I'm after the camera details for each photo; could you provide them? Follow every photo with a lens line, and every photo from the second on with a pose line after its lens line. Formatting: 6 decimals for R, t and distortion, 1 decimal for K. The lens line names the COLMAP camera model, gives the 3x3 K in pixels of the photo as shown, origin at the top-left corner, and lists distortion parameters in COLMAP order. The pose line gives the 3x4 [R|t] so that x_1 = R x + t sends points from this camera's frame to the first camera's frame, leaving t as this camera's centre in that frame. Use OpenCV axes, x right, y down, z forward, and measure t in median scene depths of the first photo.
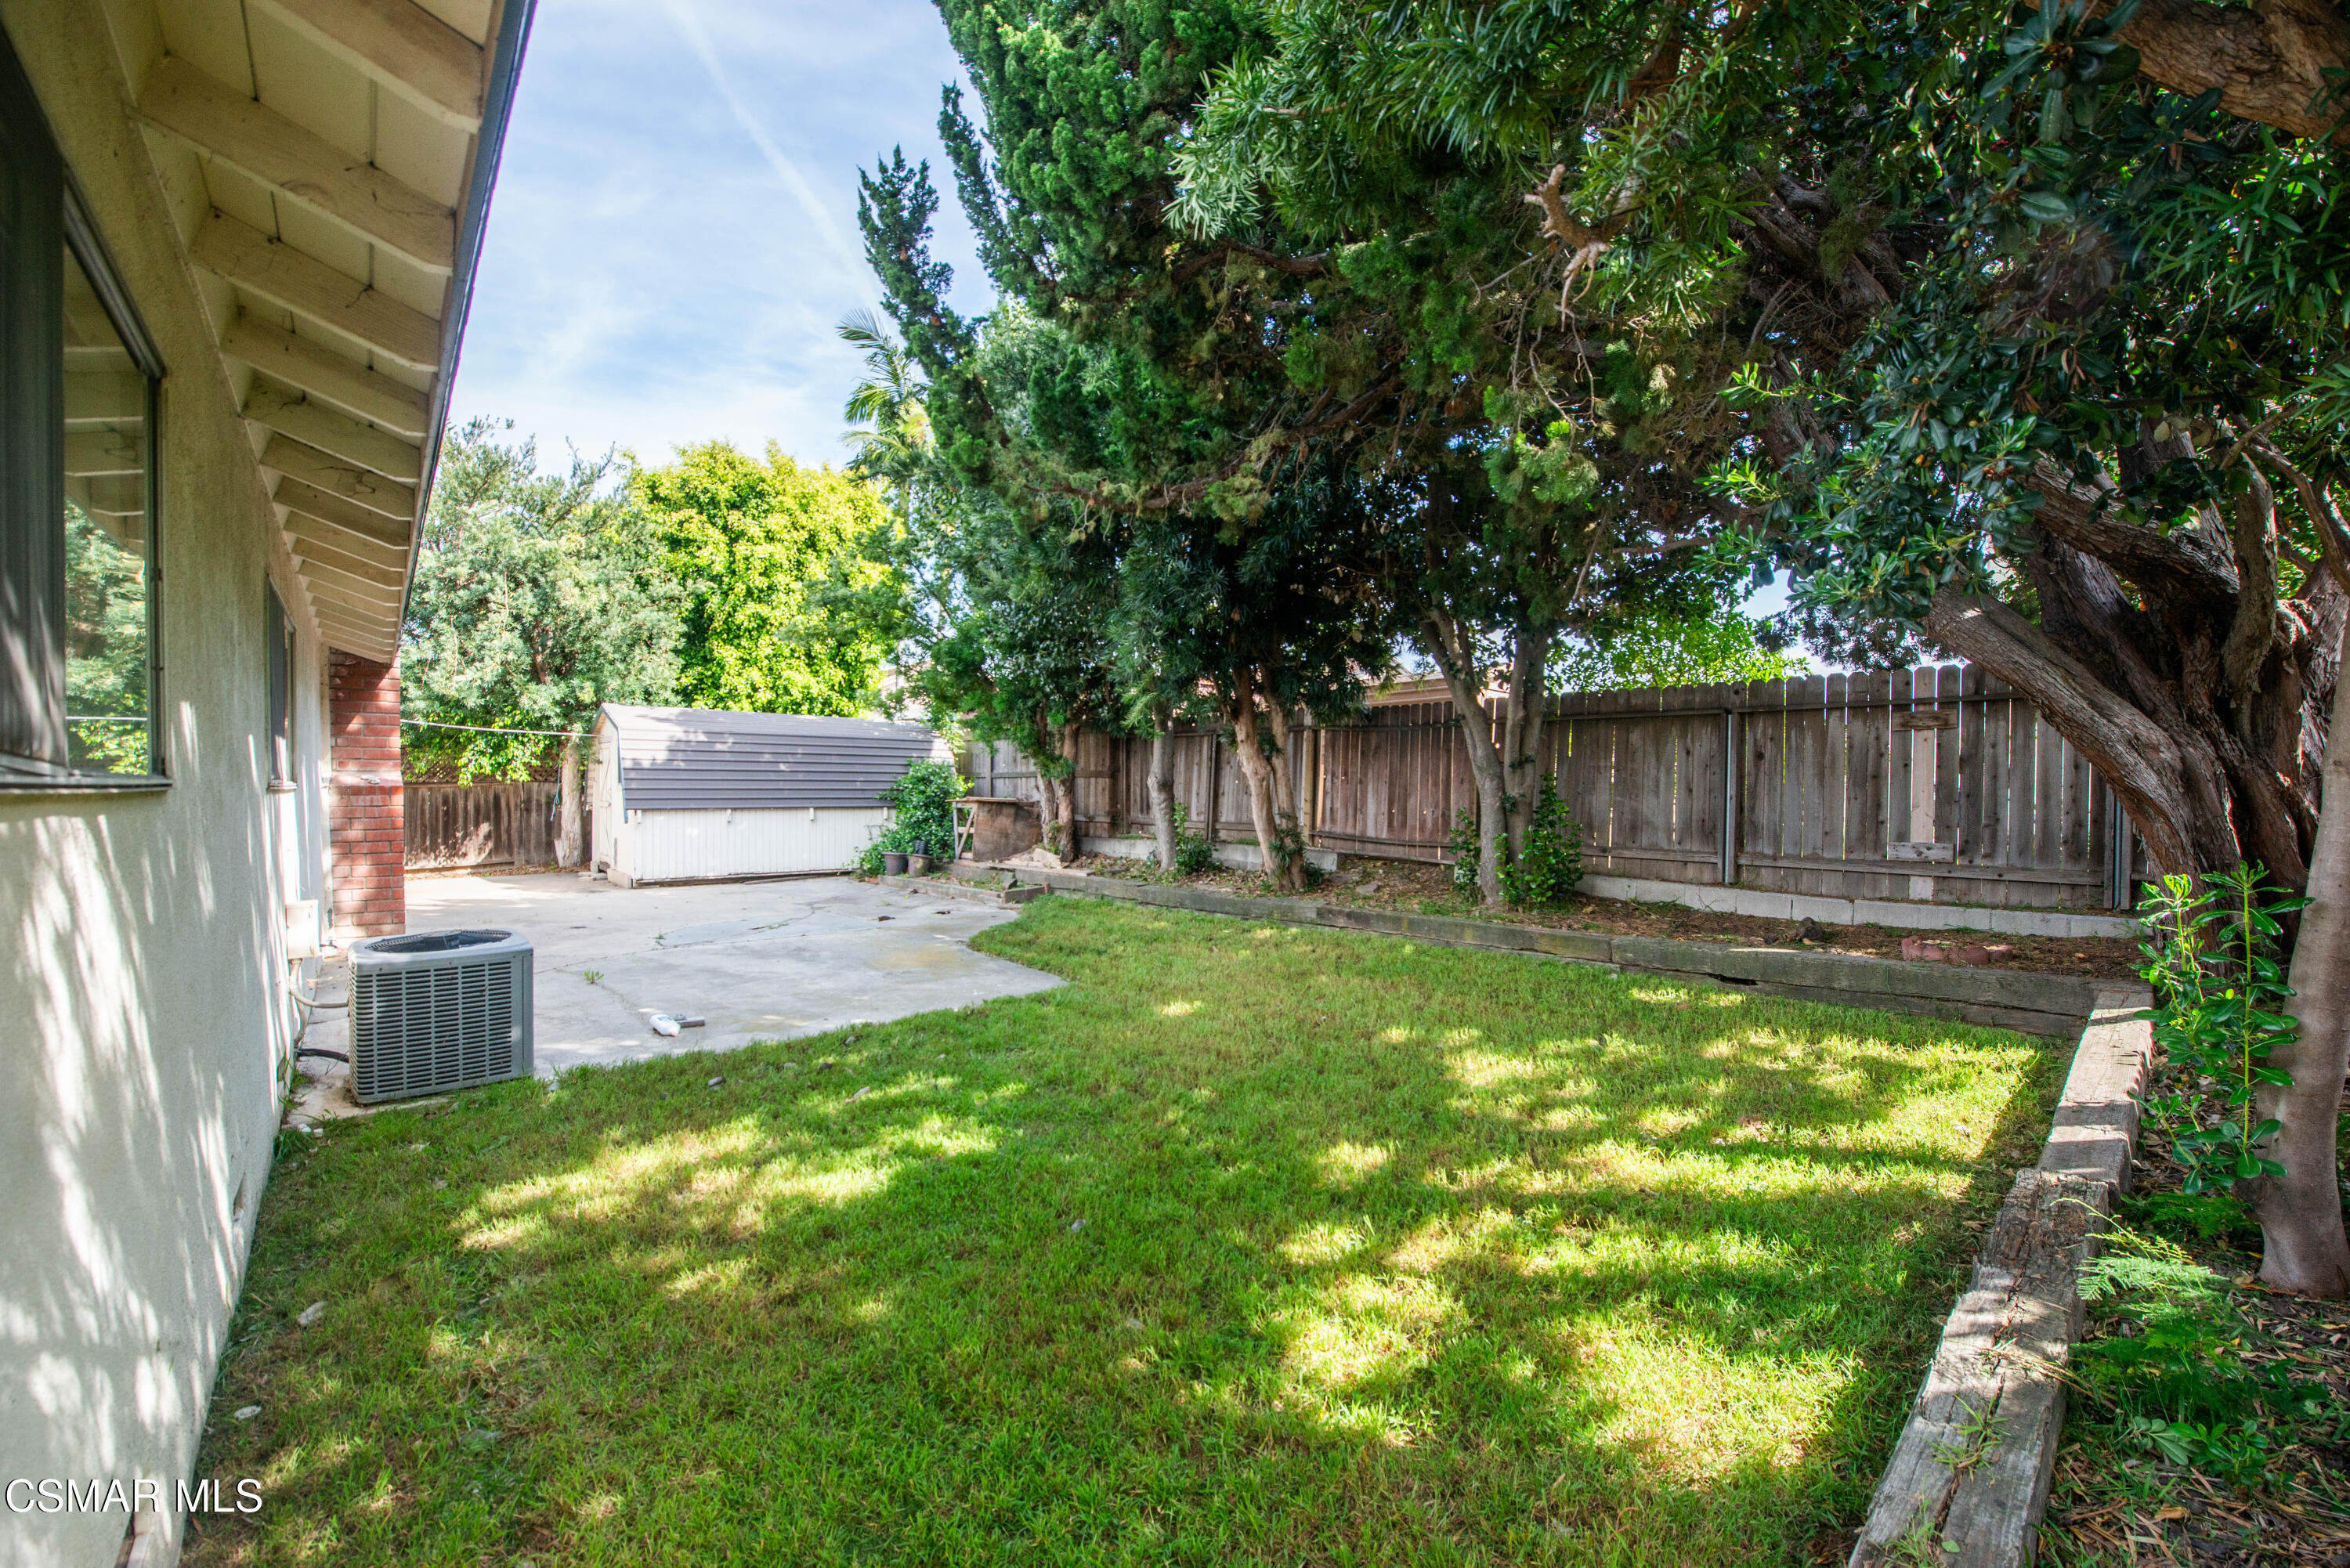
lens RADIAL K [[917.1, 0, 1182.7], [0, 917.1, 787.9], [0, 0, 1]] dist [-0.000621, -0.000097]
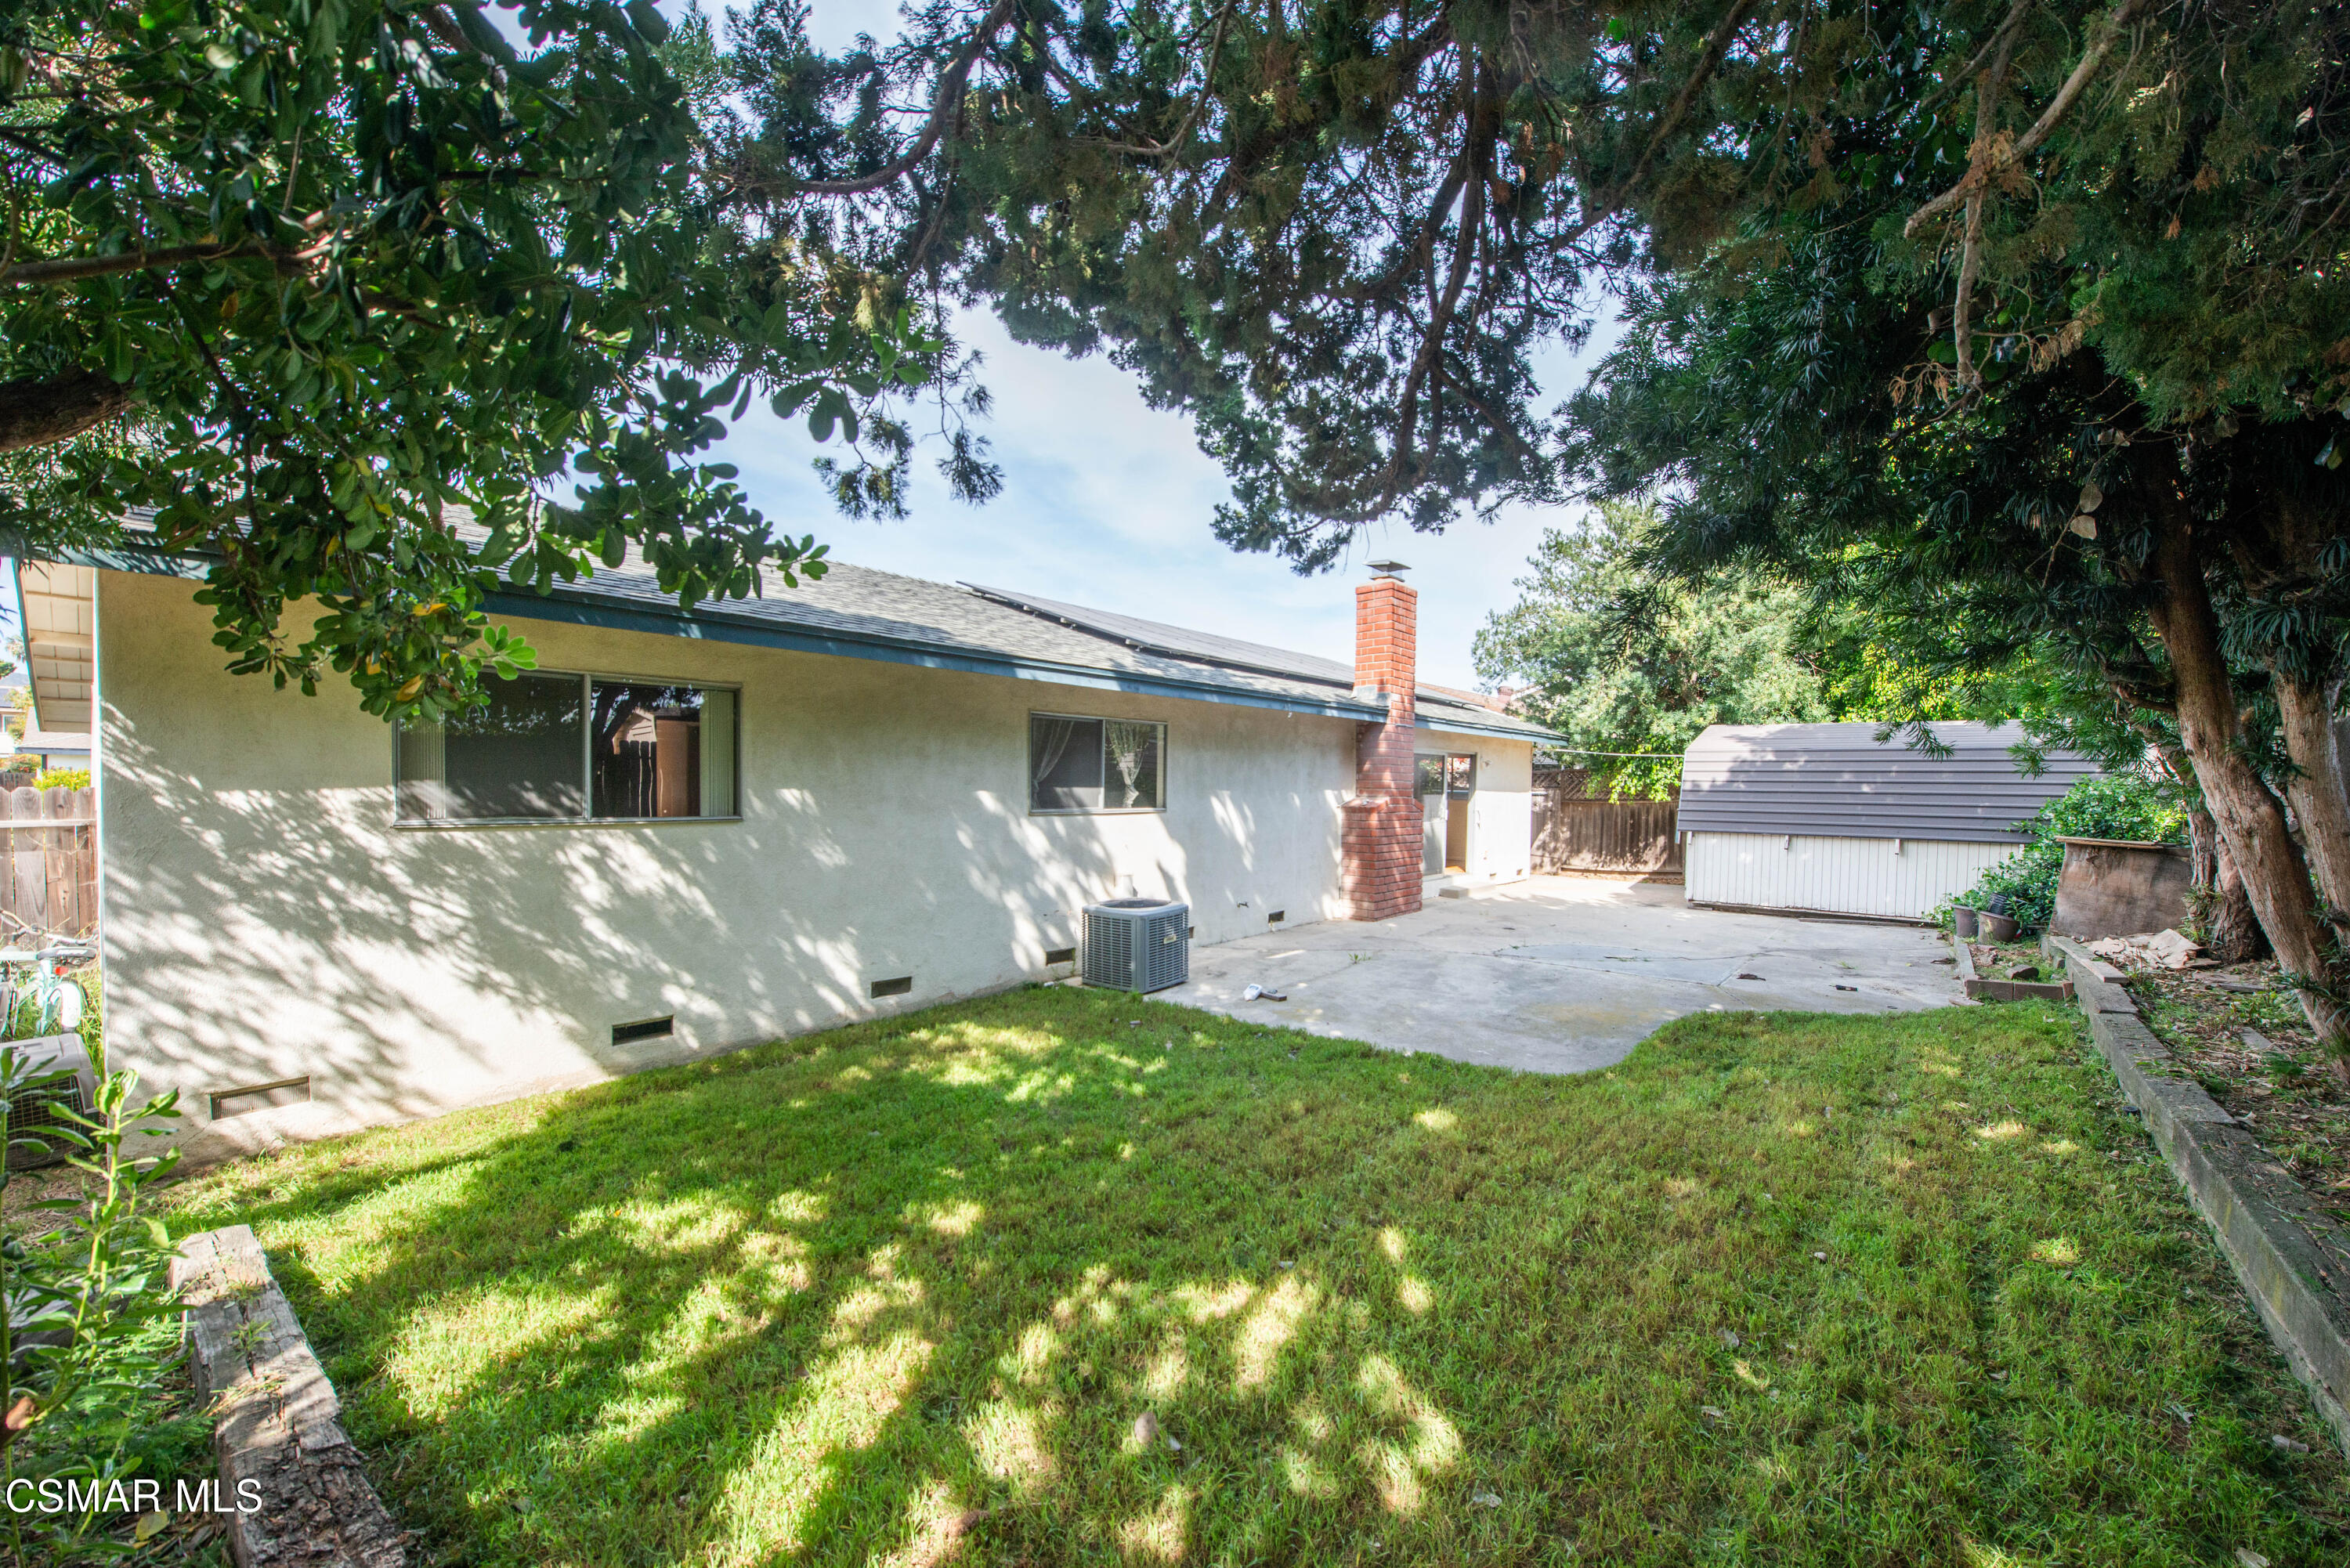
lens RADIAL K [[917.1, 0, 1182.7], [0, 917.1, 787.9], [0, 0, 1]] dist [-0.000621, -0.000097]
pose [[0.153278, 0.002244, -0.988181, 0.740769], [-0.009271, 0.999957, 0.000832, -0.045626], [0.988140, 0.009033, 0.153292, 0.657523]]
